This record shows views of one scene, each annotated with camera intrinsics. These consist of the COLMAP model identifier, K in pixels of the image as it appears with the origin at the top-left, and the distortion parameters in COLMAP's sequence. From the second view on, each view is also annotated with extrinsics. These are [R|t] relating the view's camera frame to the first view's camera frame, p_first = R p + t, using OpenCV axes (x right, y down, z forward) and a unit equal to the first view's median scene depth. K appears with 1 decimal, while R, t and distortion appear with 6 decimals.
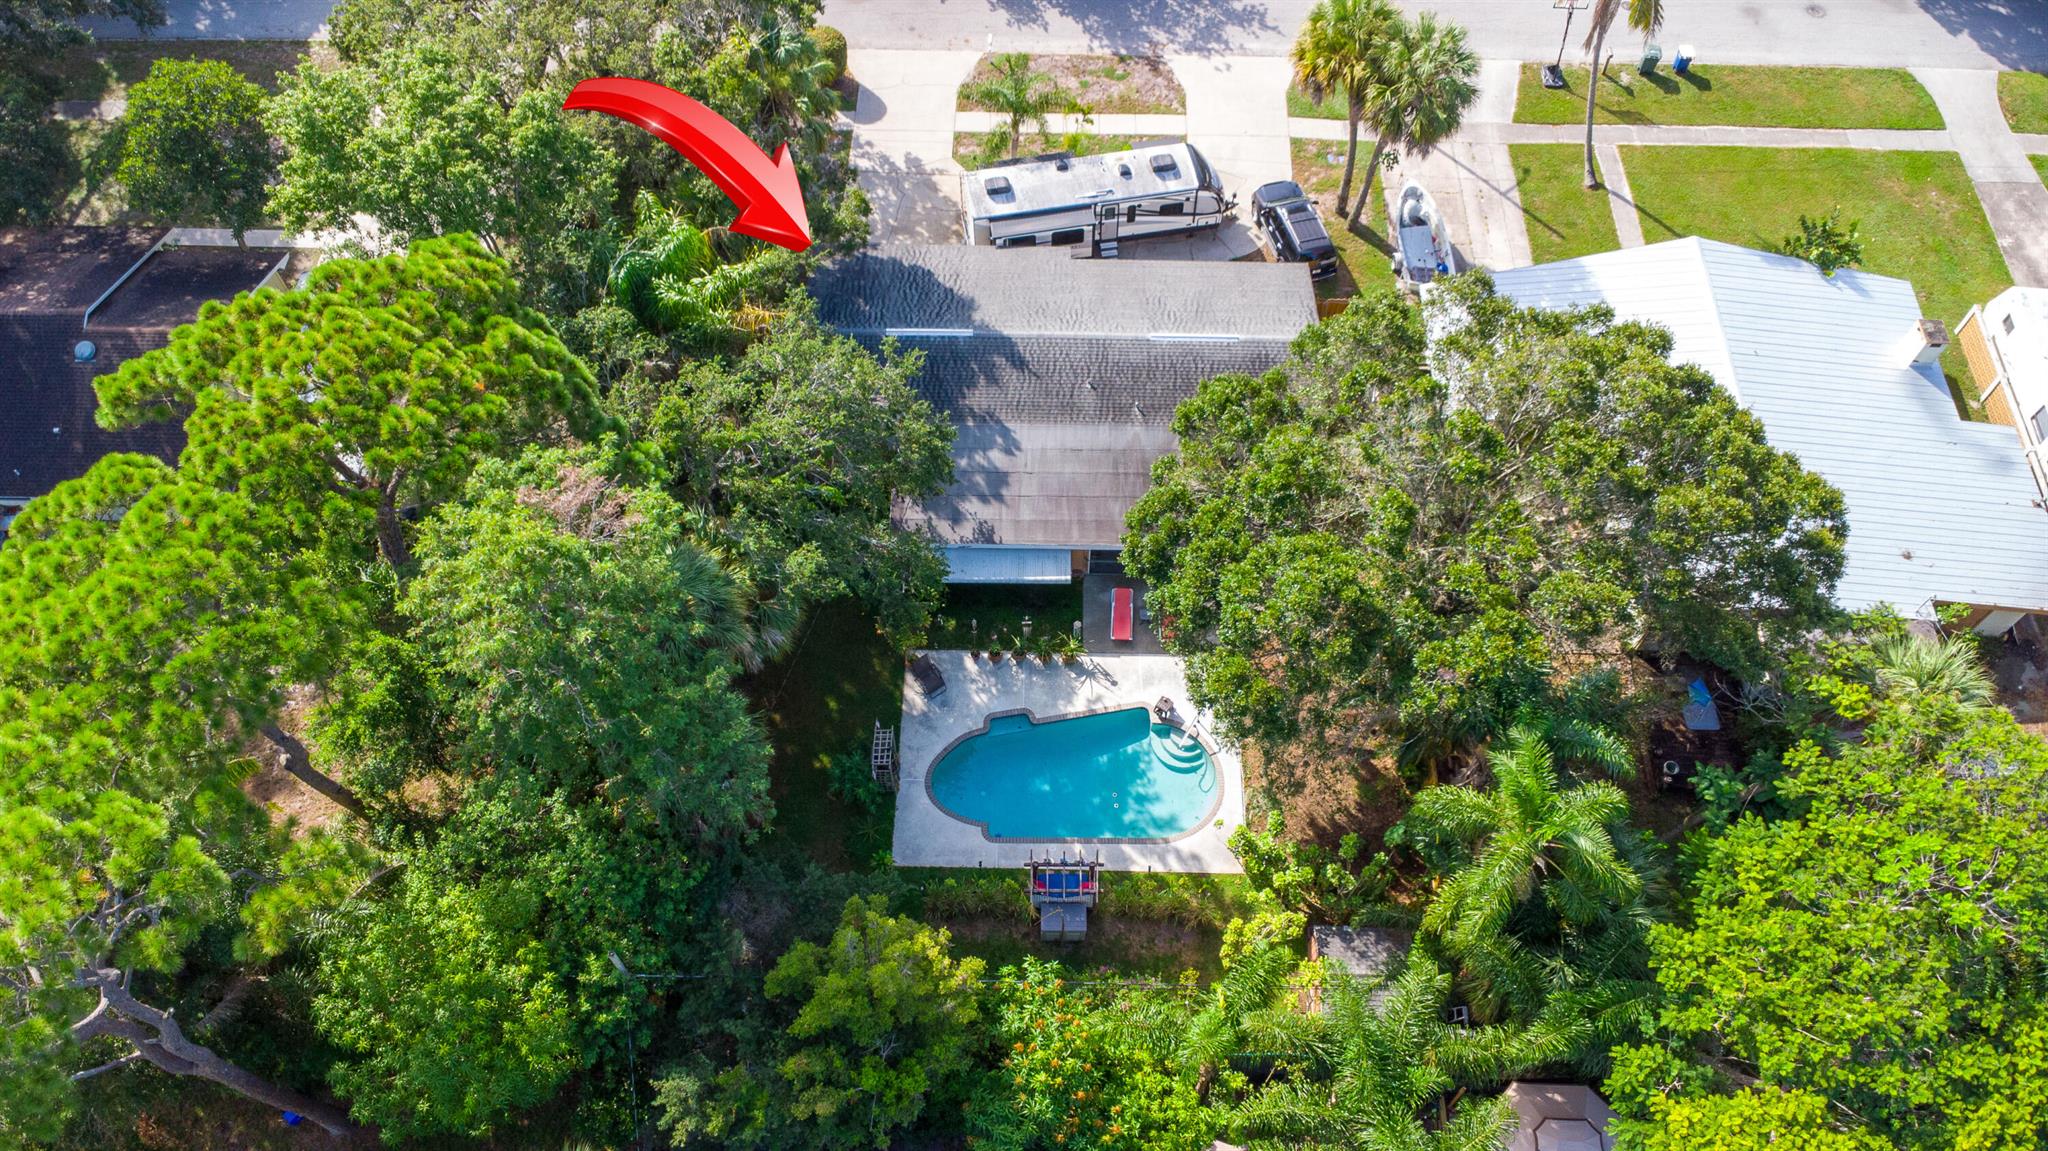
lens RADIAL K [[1490.2, 0, 1014.4], [0, 1490.2, 585.3], [0, 0, 1]] dist [0.028134, -0.035798]
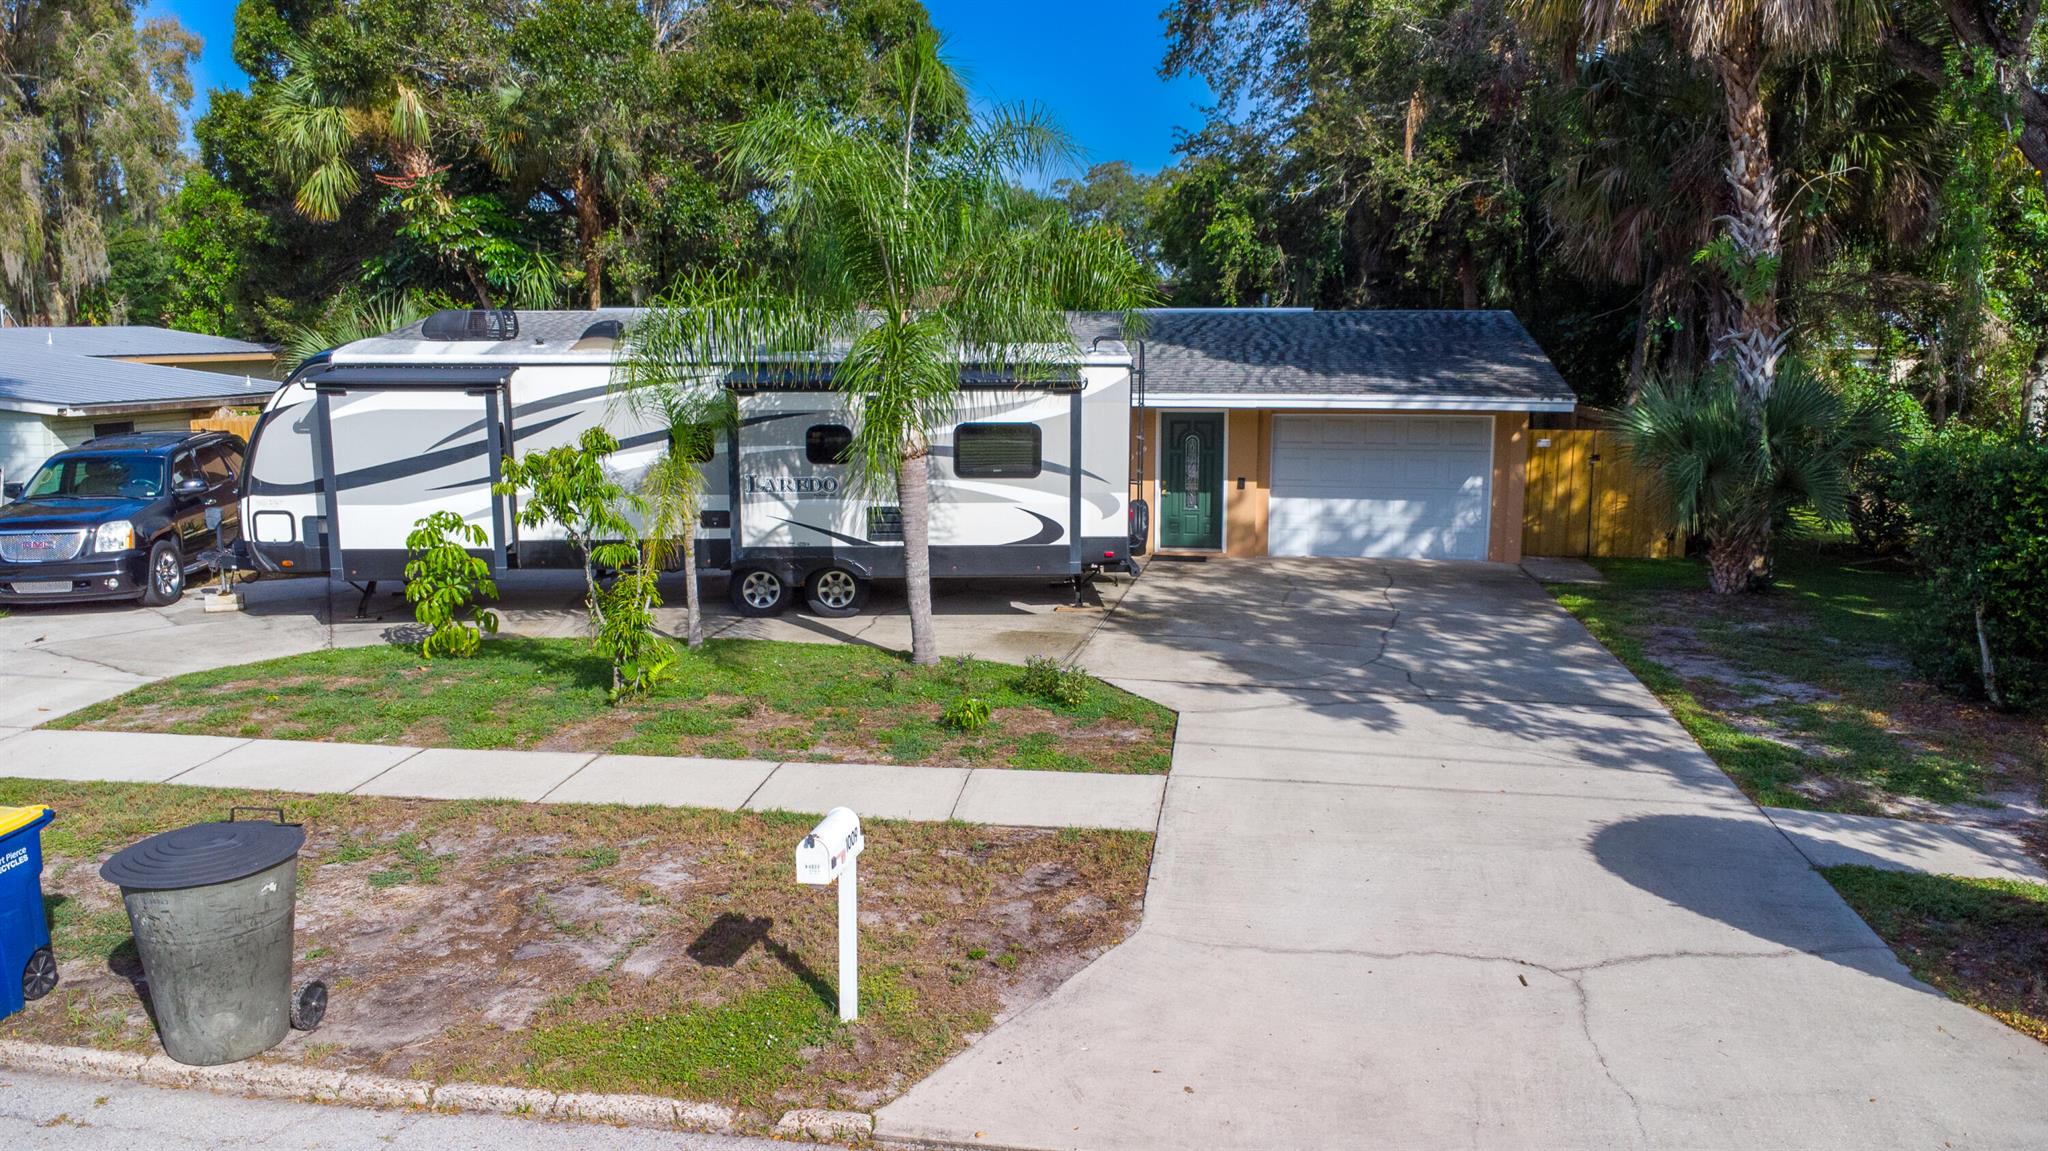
lens RADIAL K [[1490.2, 0, 1025.8], [0, 1490.2, 574.0], [0, 0, 1]] dist [0.028134, -0.035798]
pose [[-0.993188, -0.015464, 0.115496, -0.049084], [0.101736, 0.368212, 0.924159, -0.538886], [-0.056818, 0.929613, -0.364130, 1.161476]]
